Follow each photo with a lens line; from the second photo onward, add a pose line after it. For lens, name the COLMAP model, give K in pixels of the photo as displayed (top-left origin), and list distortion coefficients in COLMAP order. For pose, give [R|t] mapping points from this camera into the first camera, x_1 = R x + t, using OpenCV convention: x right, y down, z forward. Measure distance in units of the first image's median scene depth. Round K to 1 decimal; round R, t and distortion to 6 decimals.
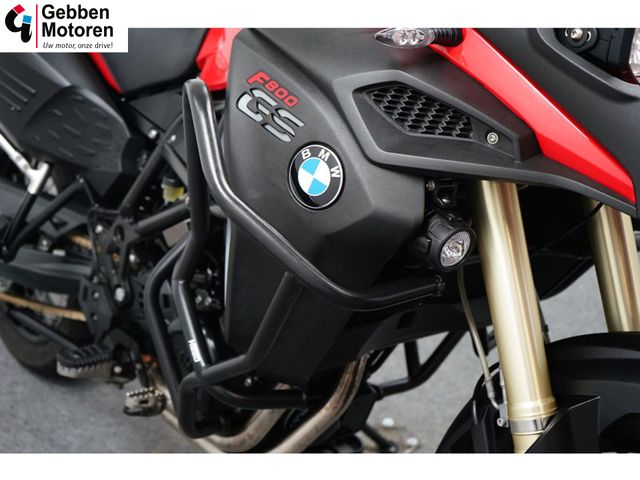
lens RADIAL K [[1036.3, 0, 320.0], [0, 1036.3, 240.0], [0, 0, 1]] dist [-0.009646, -0.012563]
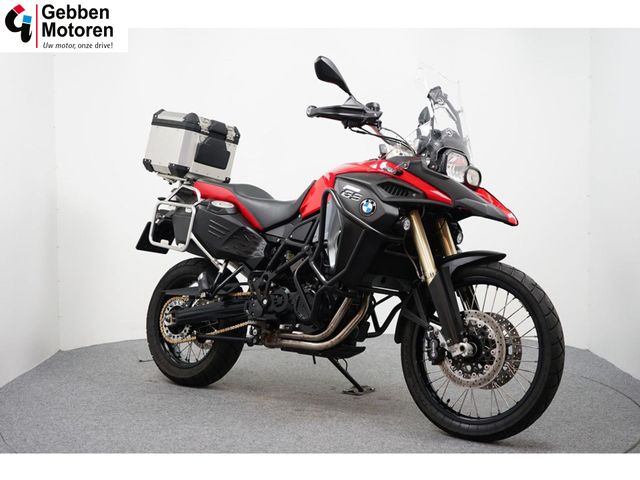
lens RADIAL K [[934.3, 0, 320.0], [0, 934.3, 240.0], [0, 0, 1]] dist [-0.006291, -0.000100]
pose [[0.983843, -0.006751, 0.178905, -0.519056], [0.072716, 0.928220, -0.364855, 0.843035], [-0.163600, 0.371970, 0.913714, -1.325436]]
